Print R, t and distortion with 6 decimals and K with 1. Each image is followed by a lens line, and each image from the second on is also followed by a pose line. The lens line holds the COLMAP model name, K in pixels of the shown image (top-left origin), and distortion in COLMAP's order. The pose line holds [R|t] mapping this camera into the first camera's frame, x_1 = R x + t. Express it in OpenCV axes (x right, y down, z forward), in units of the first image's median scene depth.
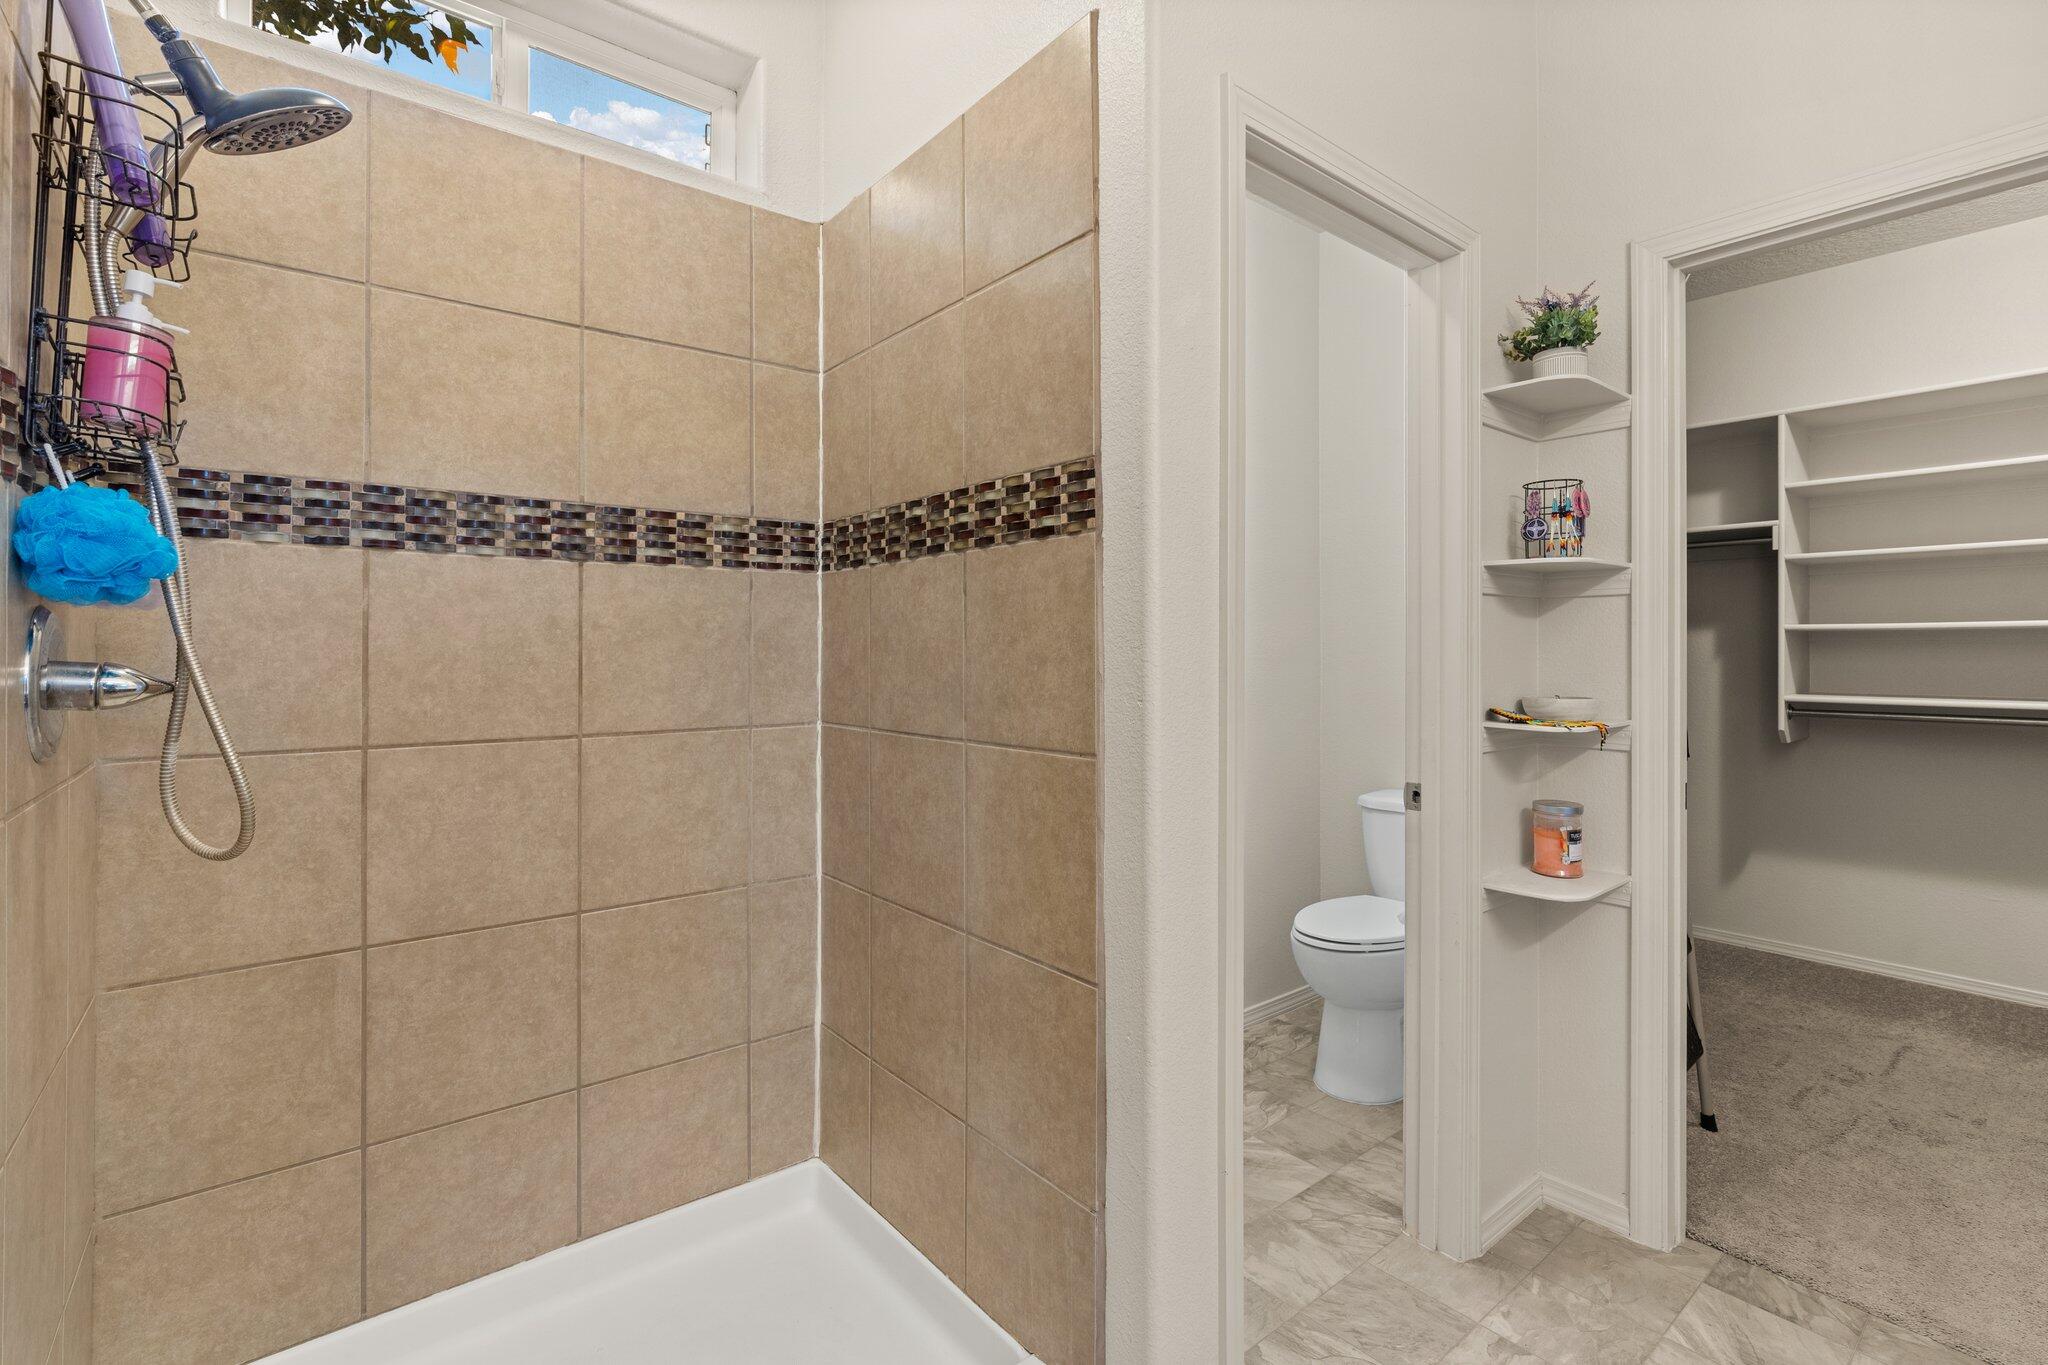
lens RADIAL K [[922.1, 0, 987.2], [0, 922.1, 660.0], [0, 0, 1]] dist [-0.003167, 0.000057]
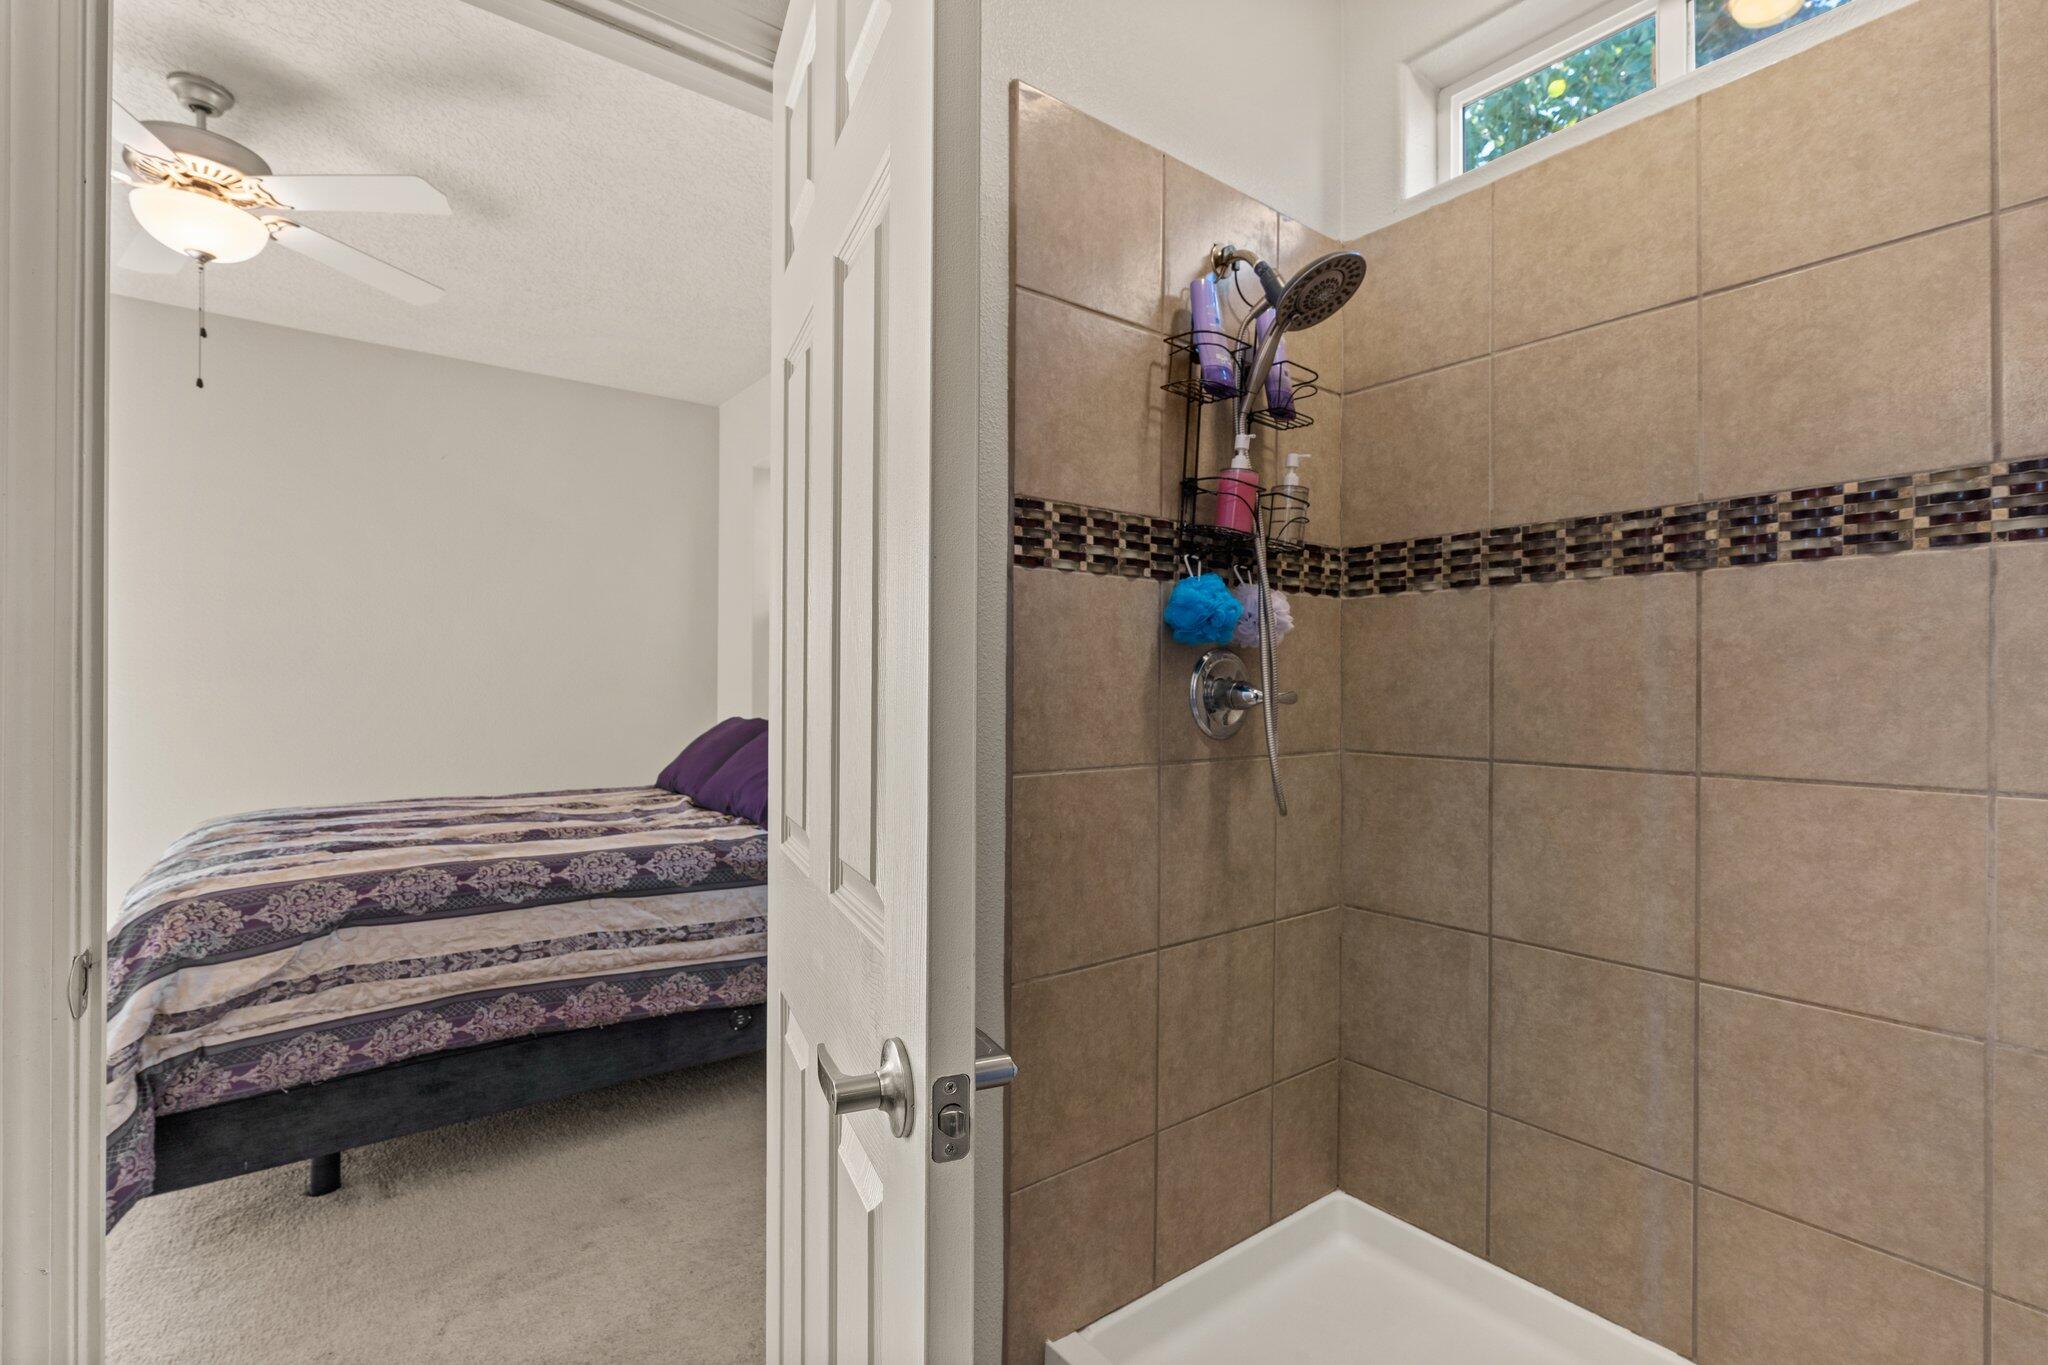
lens RADIAL K [[942.1, 0, 1012.5], [0, 942.1, 676.8], [0, 0, 1]] dist [-0.000465, 0.000562]
pose [[-0.002421, 0.000244, -0.999997, 0.446897], [-0.002163, 0.999998, 0.000249, -0.006954], [0.999995, 0.002163, -0.002420, 0.372638]]
